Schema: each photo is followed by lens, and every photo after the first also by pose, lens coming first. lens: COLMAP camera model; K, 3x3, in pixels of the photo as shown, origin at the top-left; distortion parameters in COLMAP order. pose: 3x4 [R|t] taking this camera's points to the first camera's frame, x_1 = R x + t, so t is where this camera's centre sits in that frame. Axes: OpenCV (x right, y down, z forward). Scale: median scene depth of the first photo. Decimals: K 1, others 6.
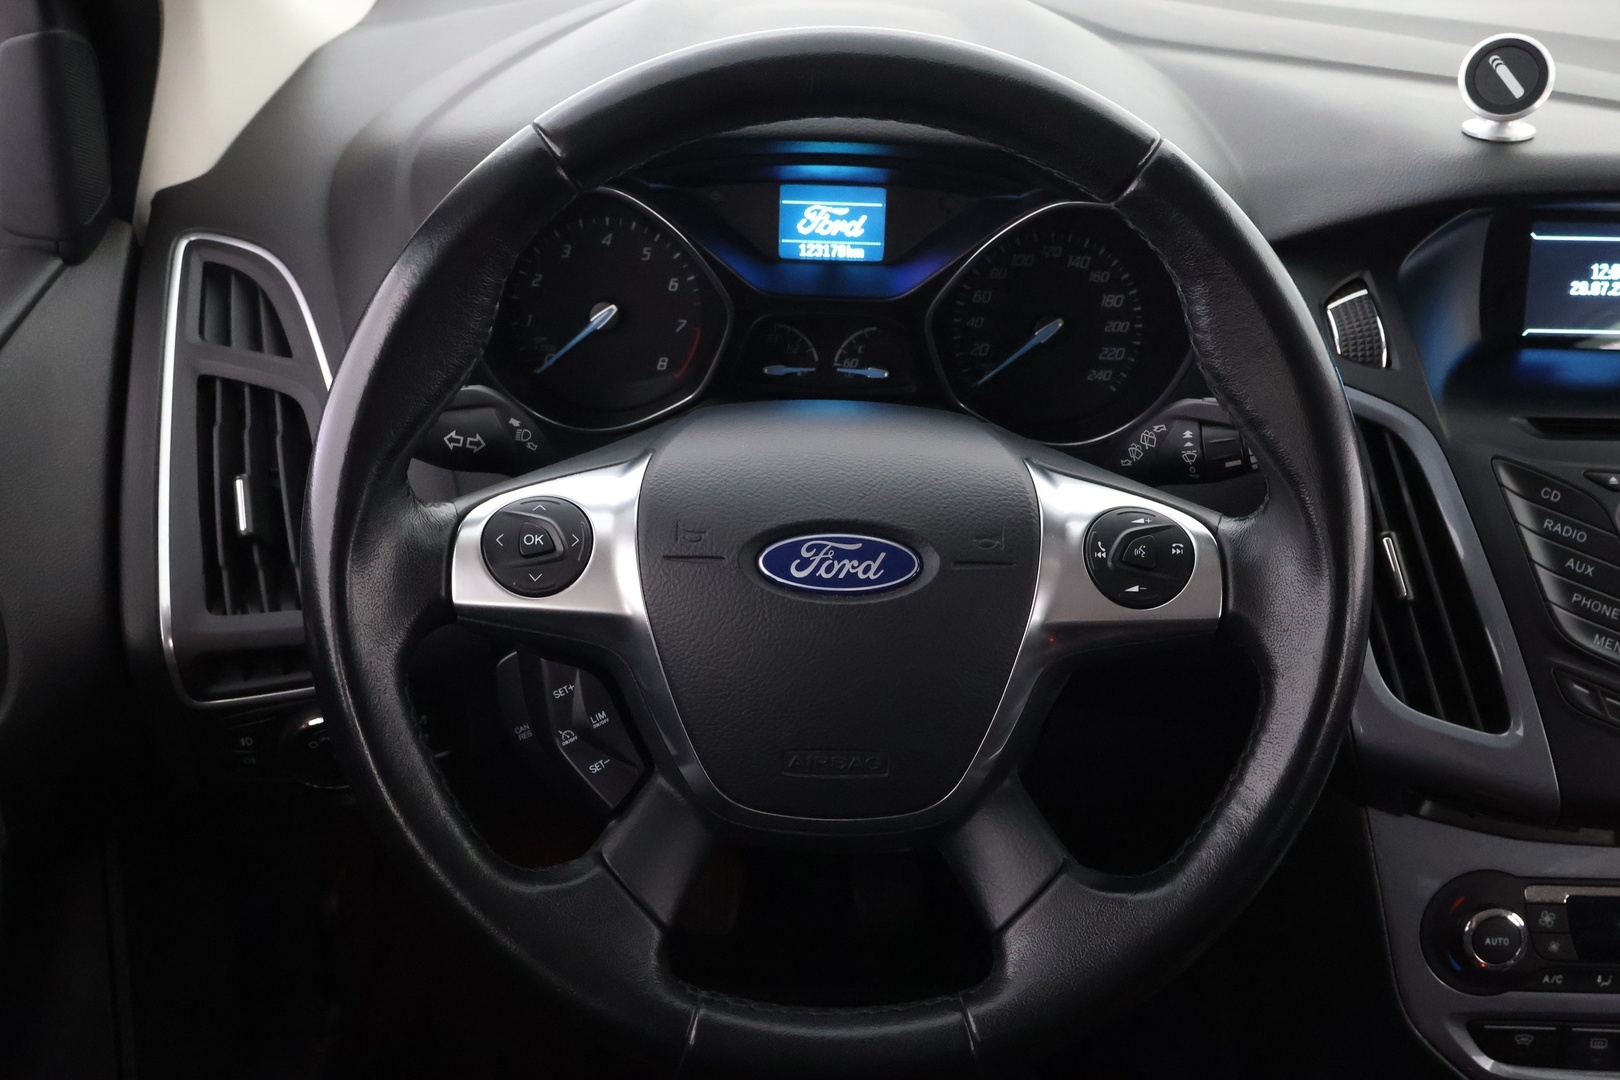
lens RADIAL K [[1894.8, 0, 804.4], [0, 1894.8, 535.4], [0, 0, 1]] dist [0.011717, 0.000000]
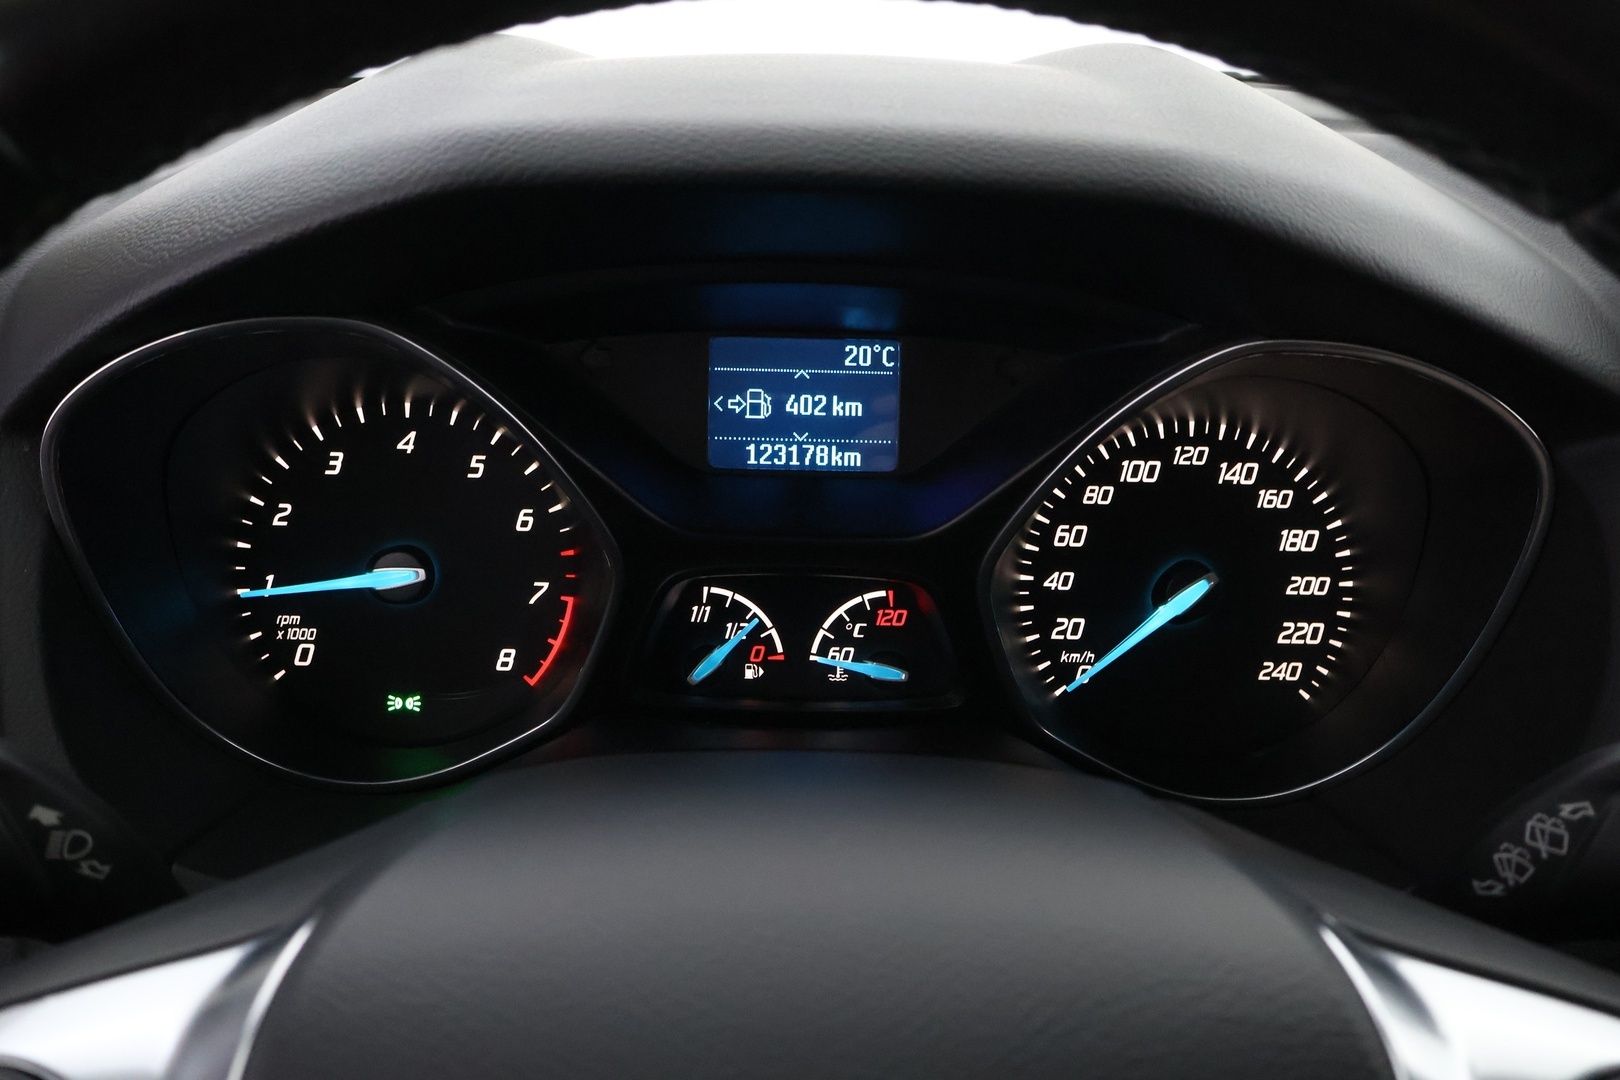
lens RADIAL K [[1744.2, 0, 807.5], [0, 1744.2, 537.1], [0, 0, 1]] dist [-0.027082, 0.000000]
pose [[0.999886, -0.010463, 0.010893, 0.011012], [0.011972, 0.988733, -0.149213, -0.056940], [-0.009209, 0.149326, 0.988745, 0.567566]]
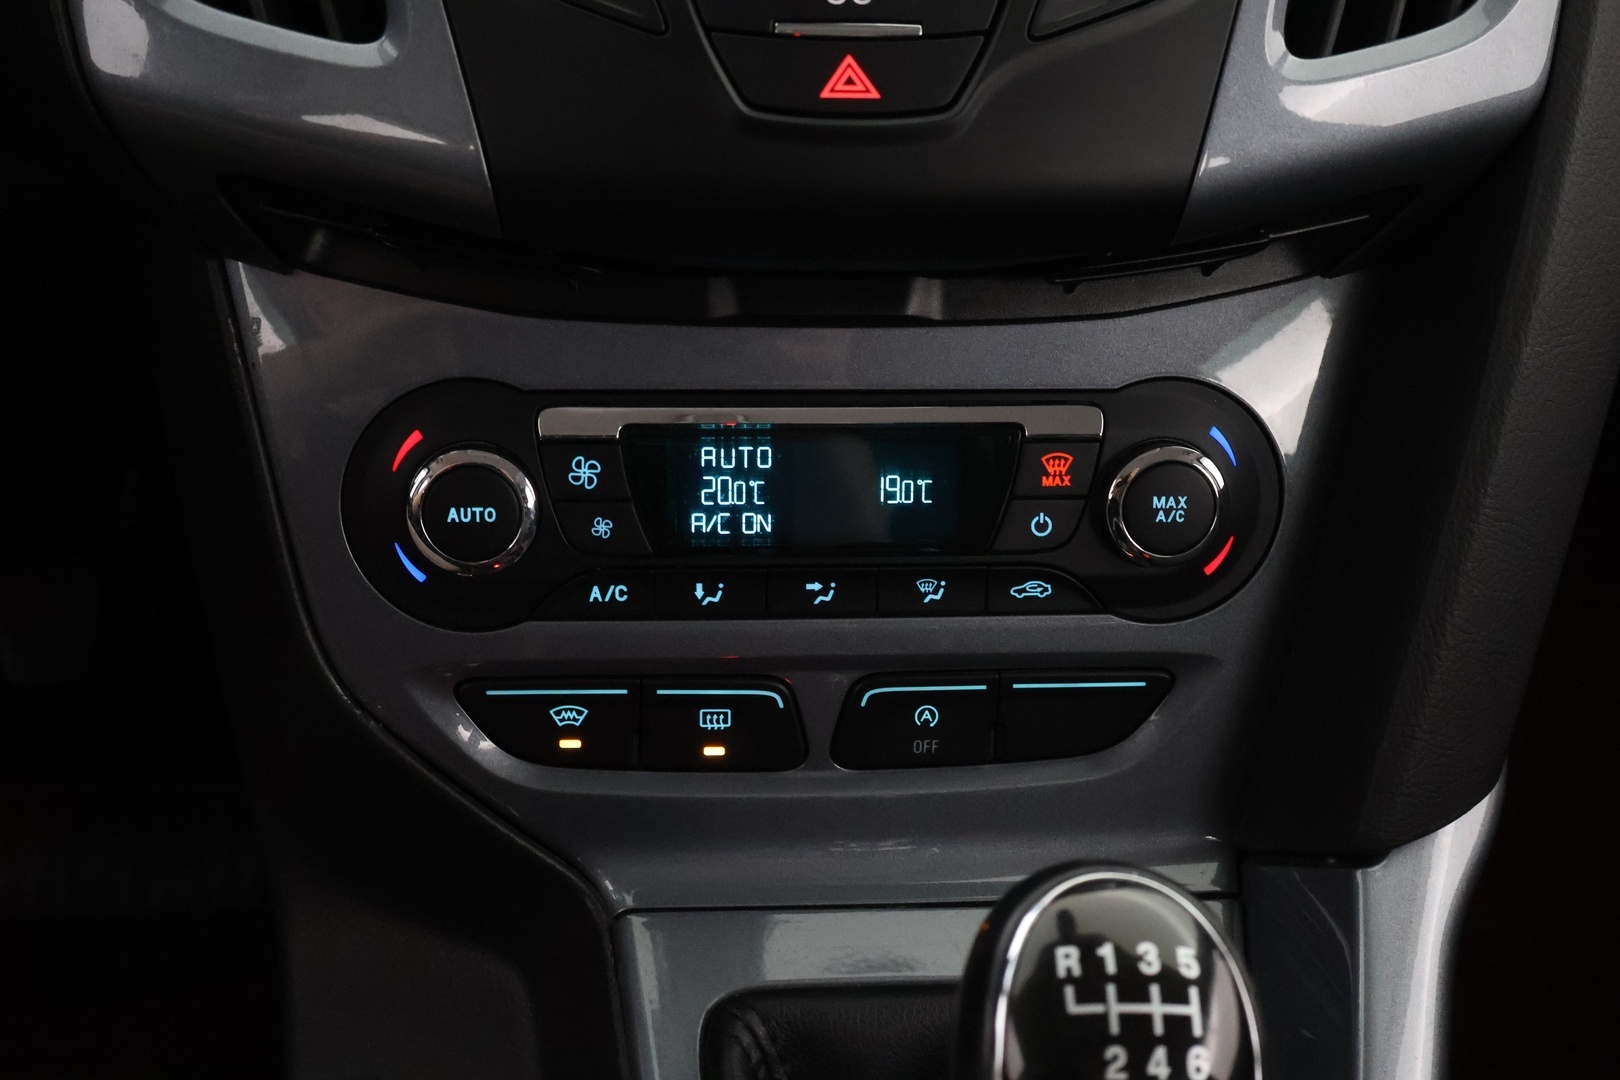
lens RADIAL K [[2016.5, 0, 802.2], [0, 2016.5, 529.8], [0, 0, 1]] dist [-0.007934, 0.000000]
pose [[0.996559, -0.025399, 0.078904, 0.405664], [0.019997, 0.997450, 0.068516, 0.181526], [-0.080443, -0.066702, 0.994525, 0.462022]]
